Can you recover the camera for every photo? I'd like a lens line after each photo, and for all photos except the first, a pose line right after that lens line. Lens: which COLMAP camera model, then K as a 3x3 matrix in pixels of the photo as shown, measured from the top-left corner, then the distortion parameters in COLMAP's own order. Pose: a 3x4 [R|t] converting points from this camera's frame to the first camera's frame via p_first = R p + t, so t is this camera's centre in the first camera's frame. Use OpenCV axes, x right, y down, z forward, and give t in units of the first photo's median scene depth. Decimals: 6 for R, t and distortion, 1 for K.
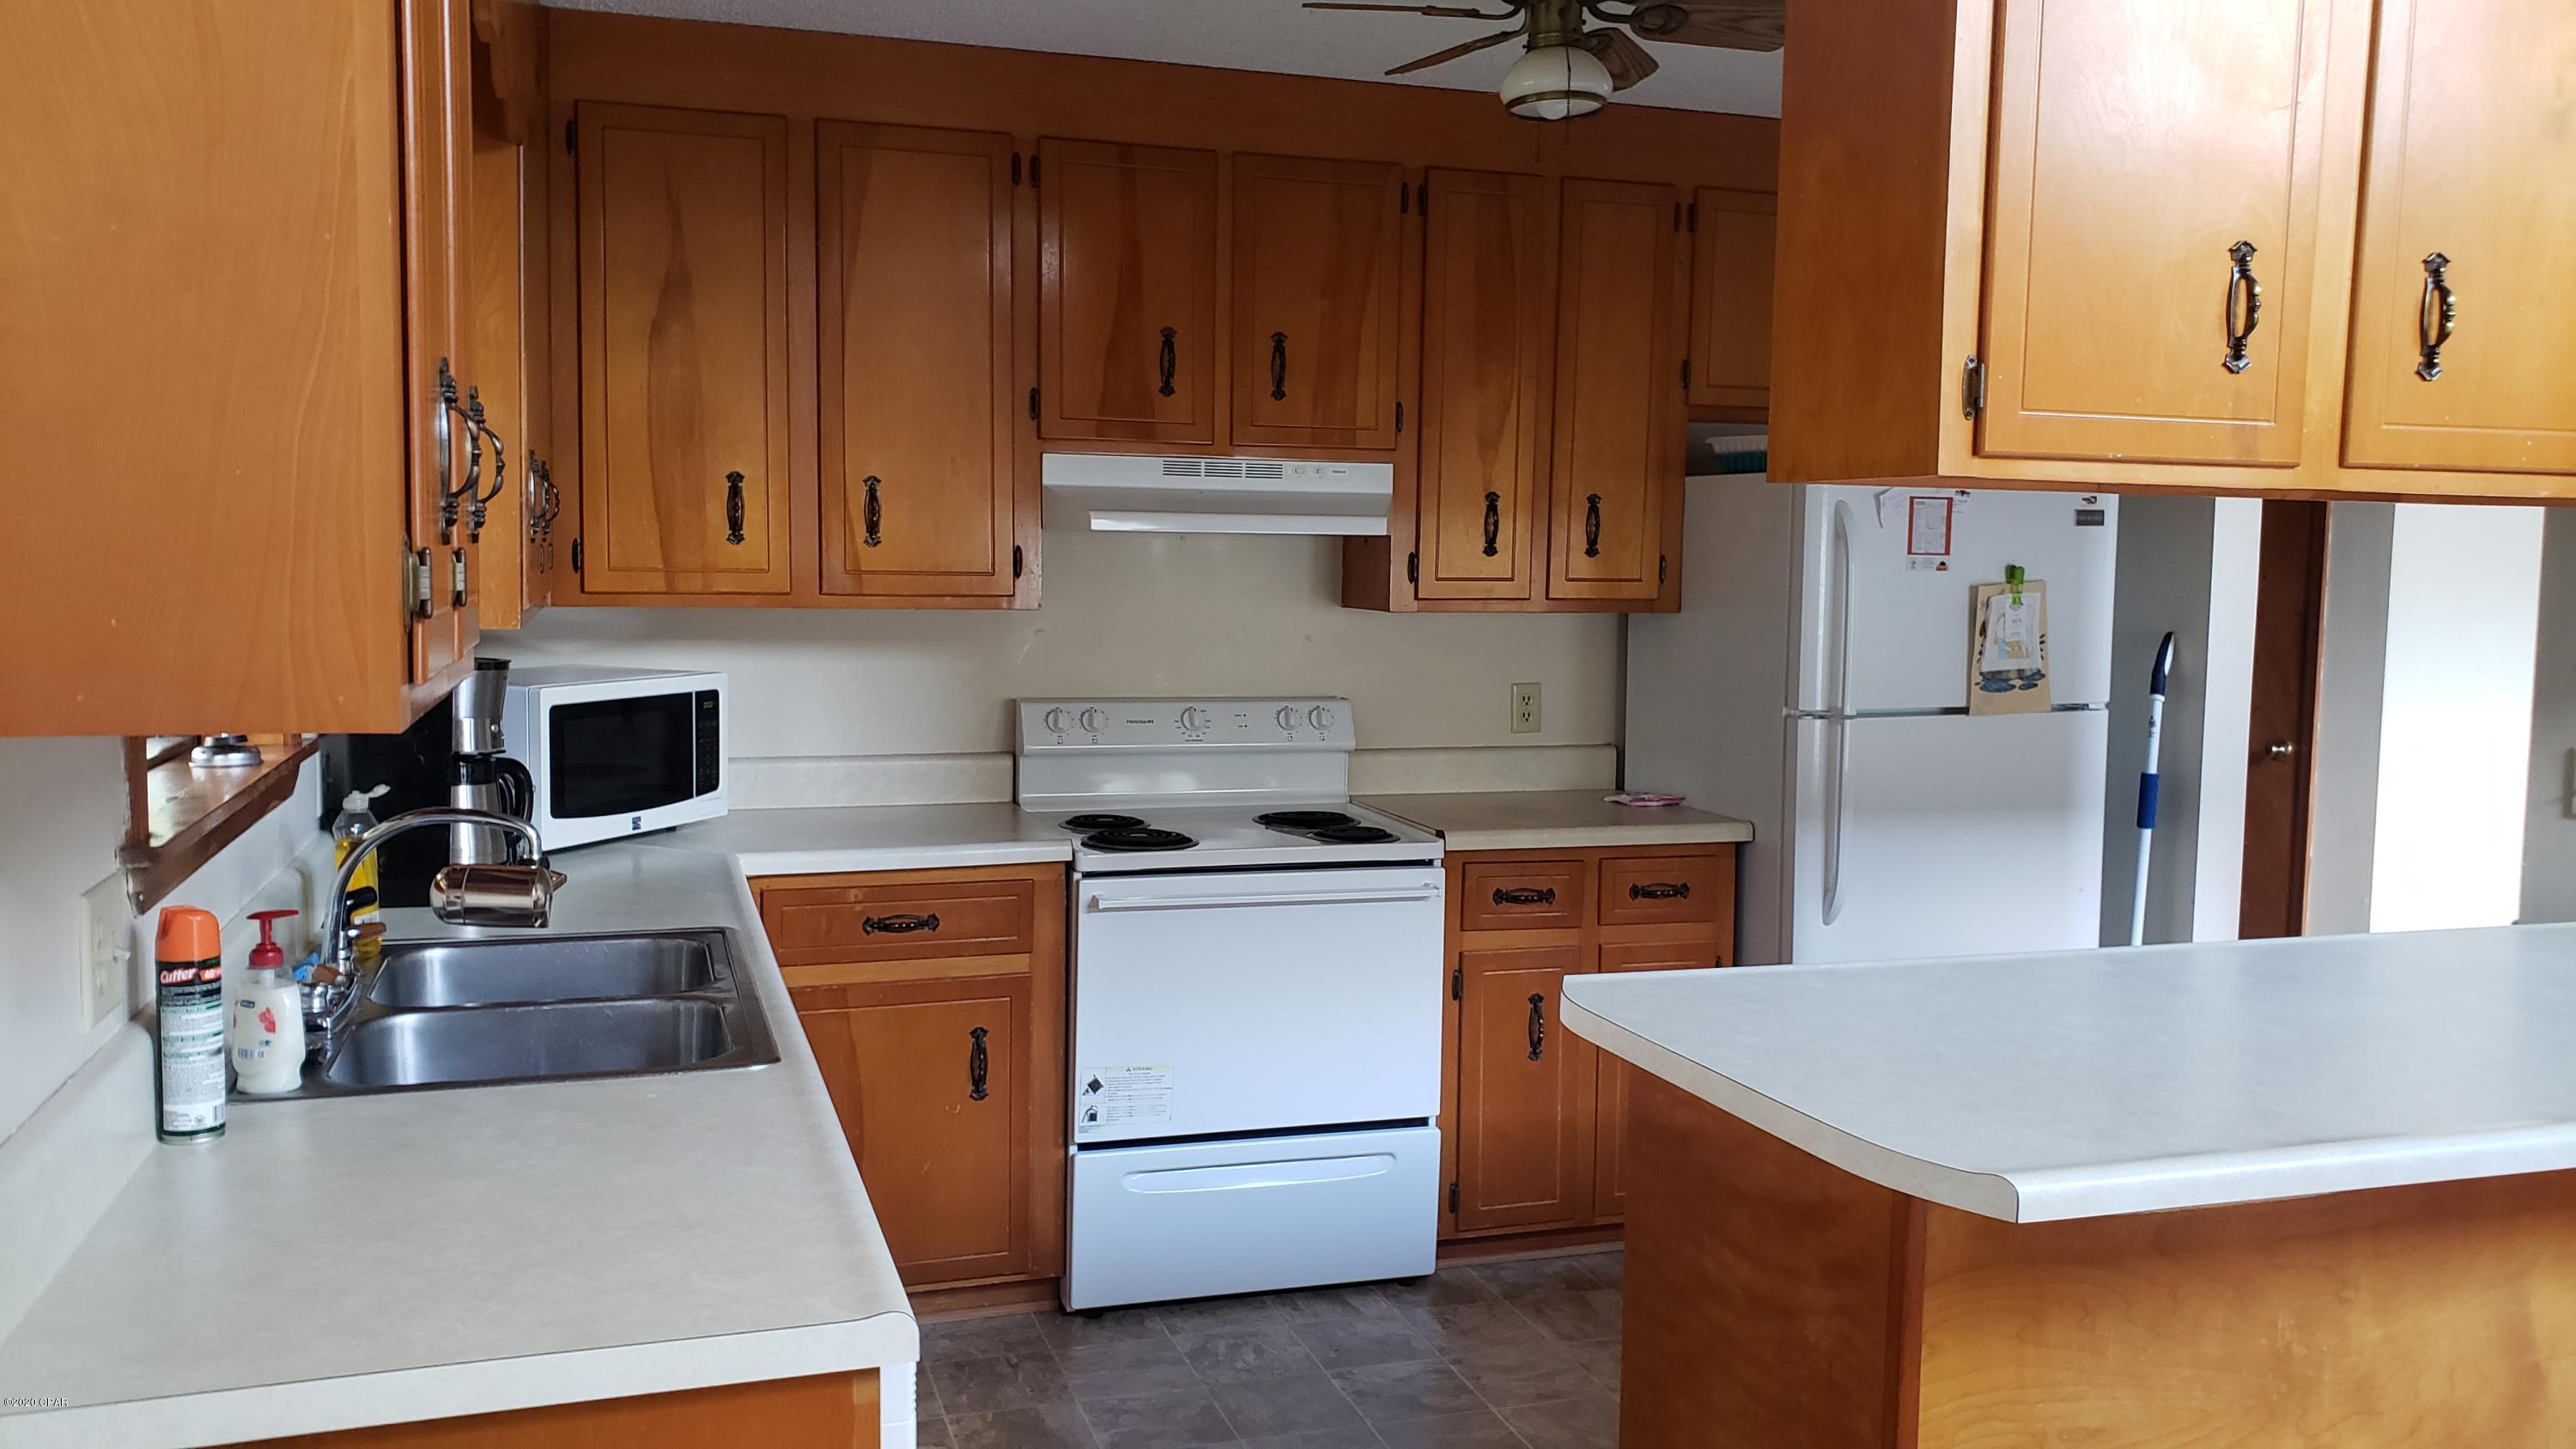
lens RADIAL K [[2029.2, 0, 1292.4], [0, 2029.2, 721.3], [0, 0, 1]] dist [0.050893, -0.000059]
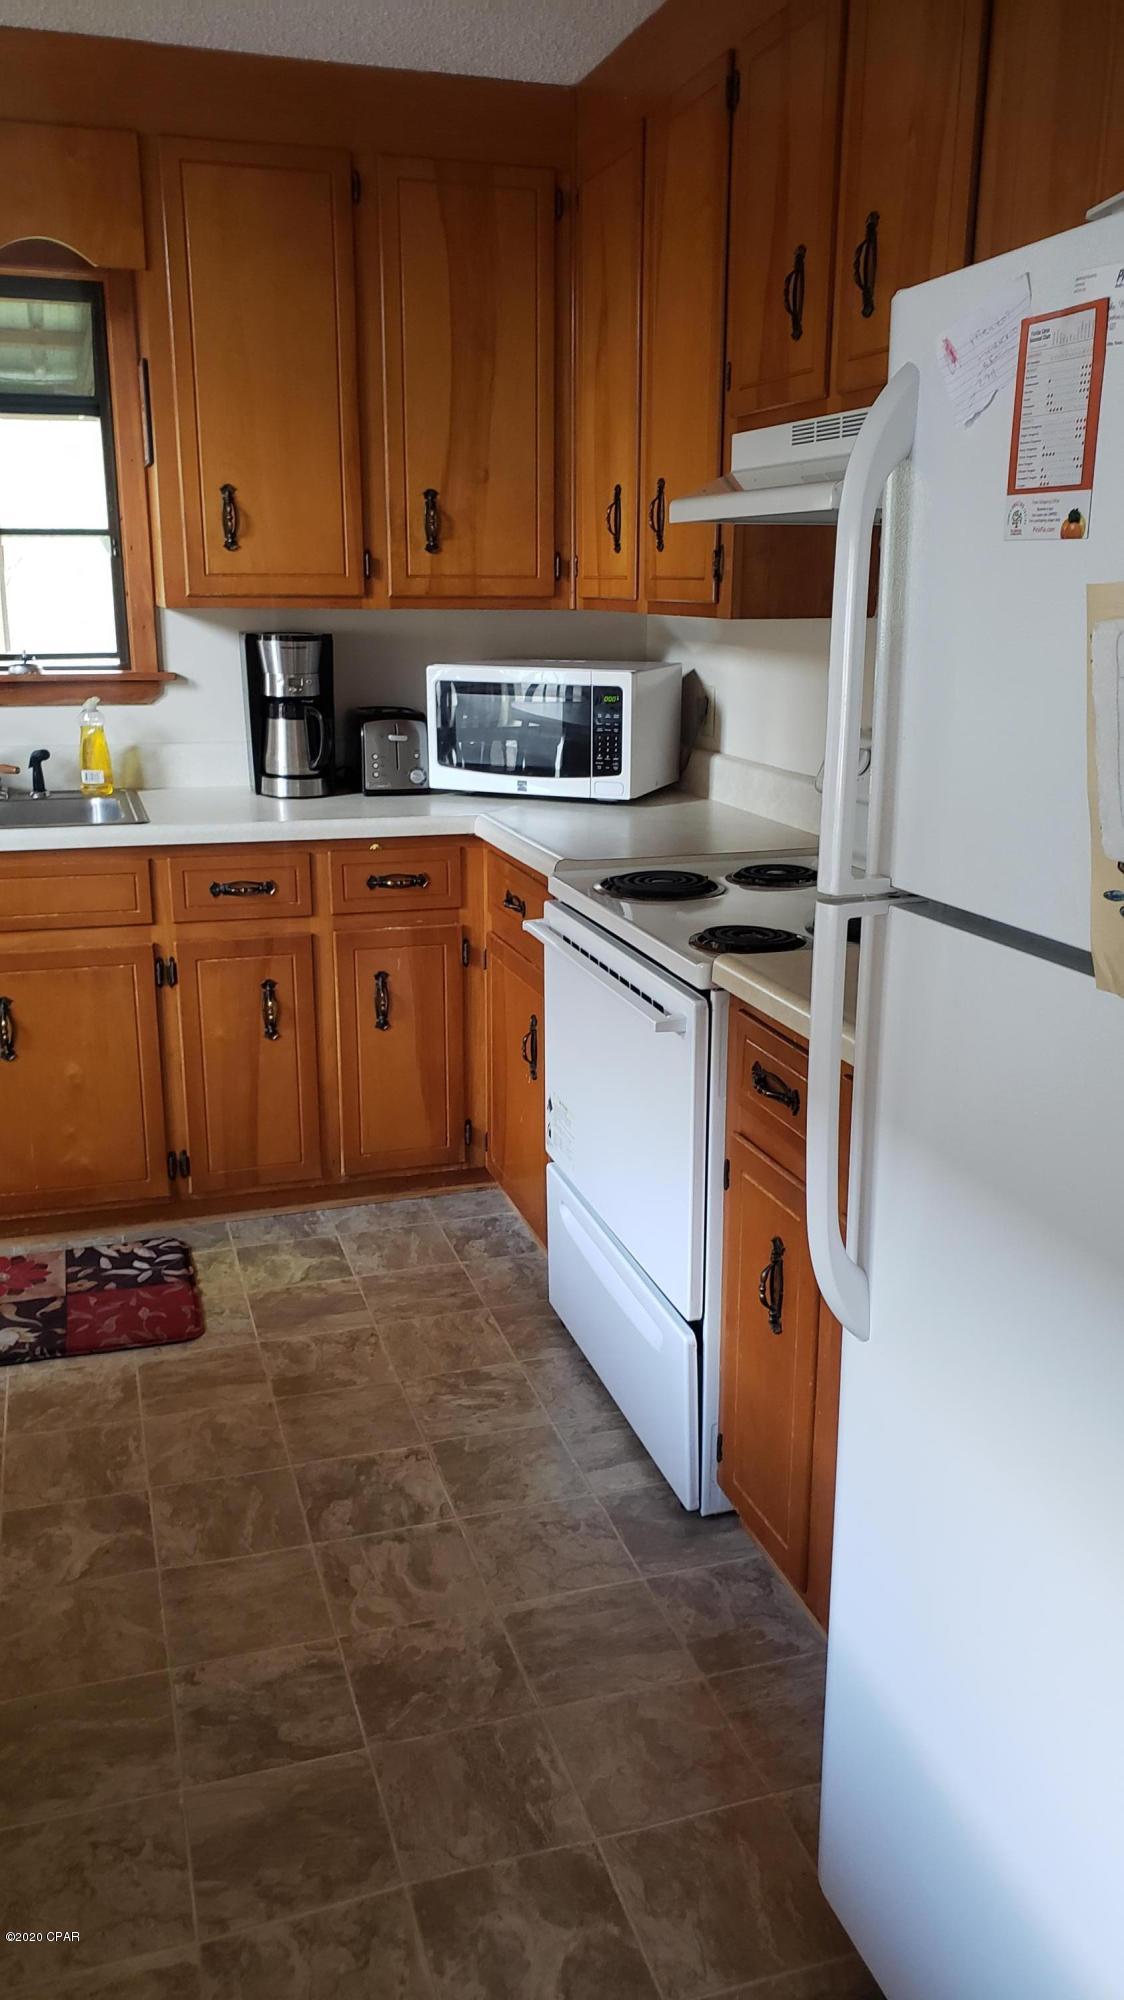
lens RADIAL K [[1575.2, 0, 567.7], [0, 1575.2, 1001.8], [0, 0, 1]] dist [0.050893, -0.000059]
pose [[-0.012992, 0.246531, -0.969048, 0.662536], [-0.091981, 0.964726, 0.246665, -0.063220], [0.995676, 0.092339, 0.010142, 1.023787]]
